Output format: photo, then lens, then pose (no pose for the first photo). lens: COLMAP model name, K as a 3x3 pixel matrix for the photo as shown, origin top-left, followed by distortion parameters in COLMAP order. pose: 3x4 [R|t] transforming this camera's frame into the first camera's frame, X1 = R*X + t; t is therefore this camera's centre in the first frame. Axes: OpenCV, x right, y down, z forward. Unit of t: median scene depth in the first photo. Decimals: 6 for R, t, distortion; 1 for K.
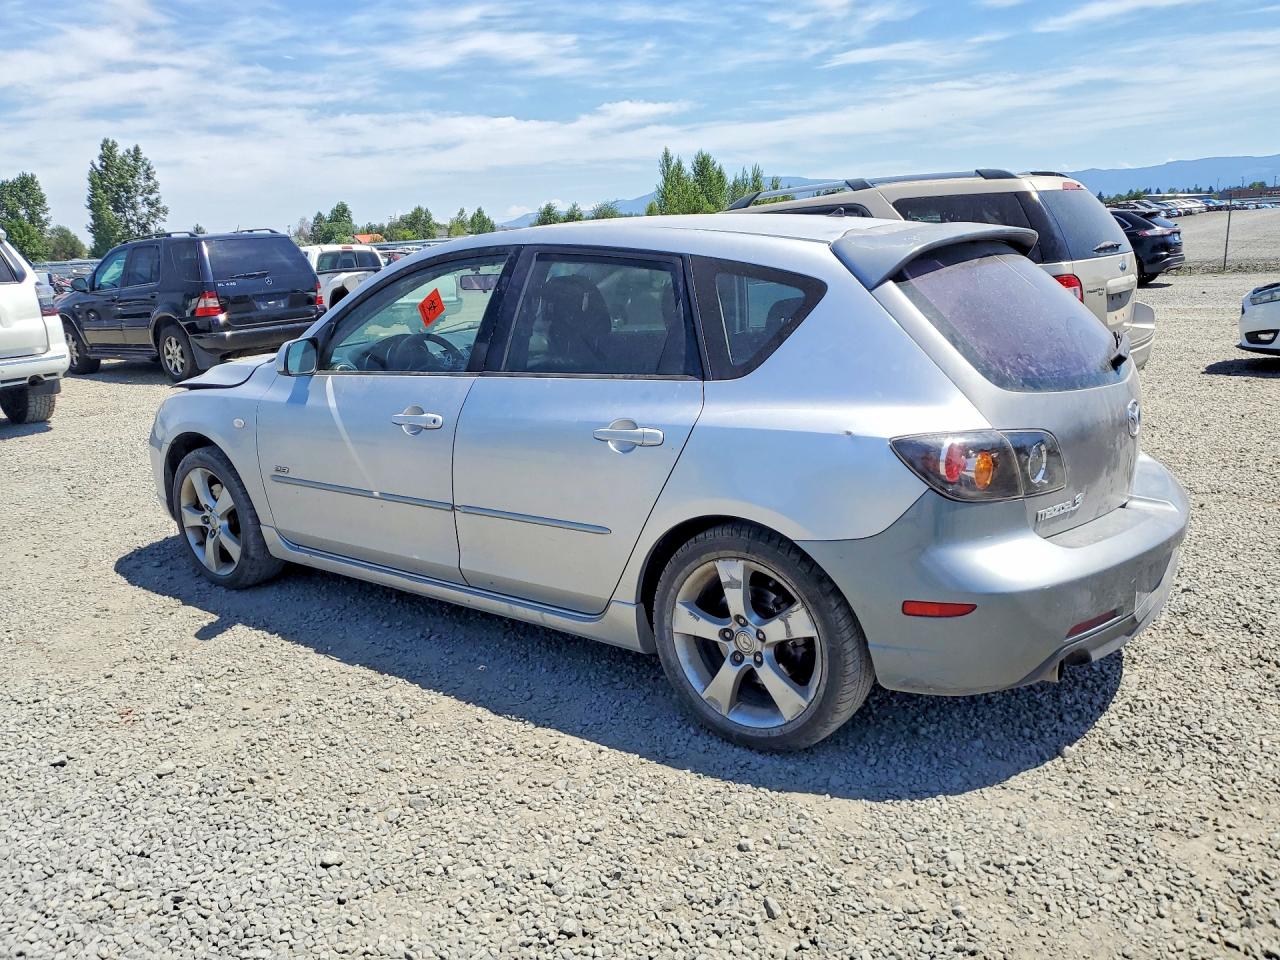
lens RADIAL K [[885.3, 0, 640.0], [0, 885.3, 480.0], [0, 0, 1]] dist [0.025922, -0.031266]
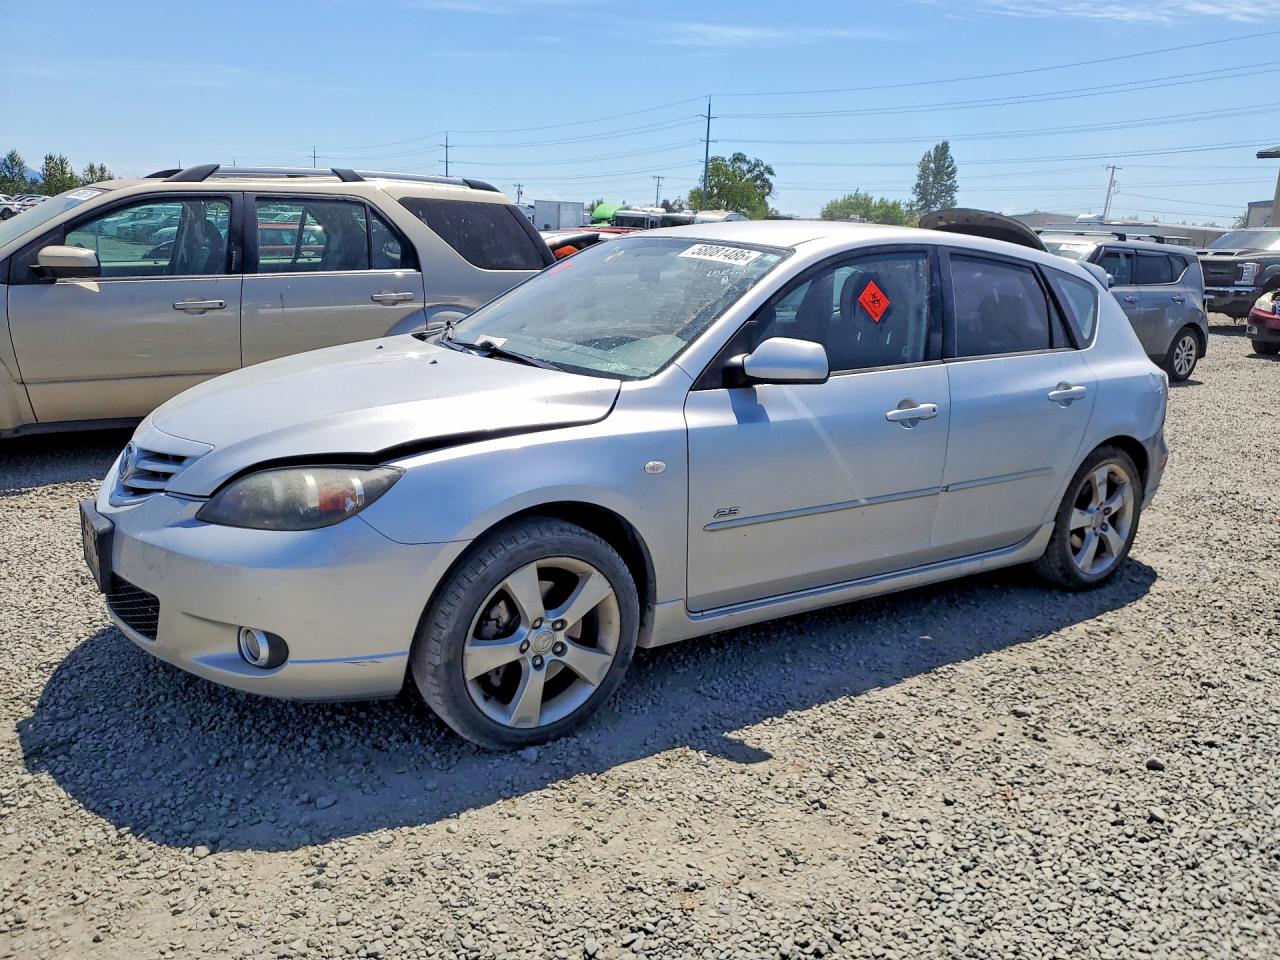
lens RADIAL K [[885.3, 0, 640.0], [0, 885.3, 480.0], [0, 0, 1]] dist [0.025922, -0.031266]
pose [[0.416833, -0.178315, 0.891322, -1.227226], [0.178221, 0.977570, 0.112223, -0.153123], [-0.891340, 0.112074, 0.439263, 0.800423]]
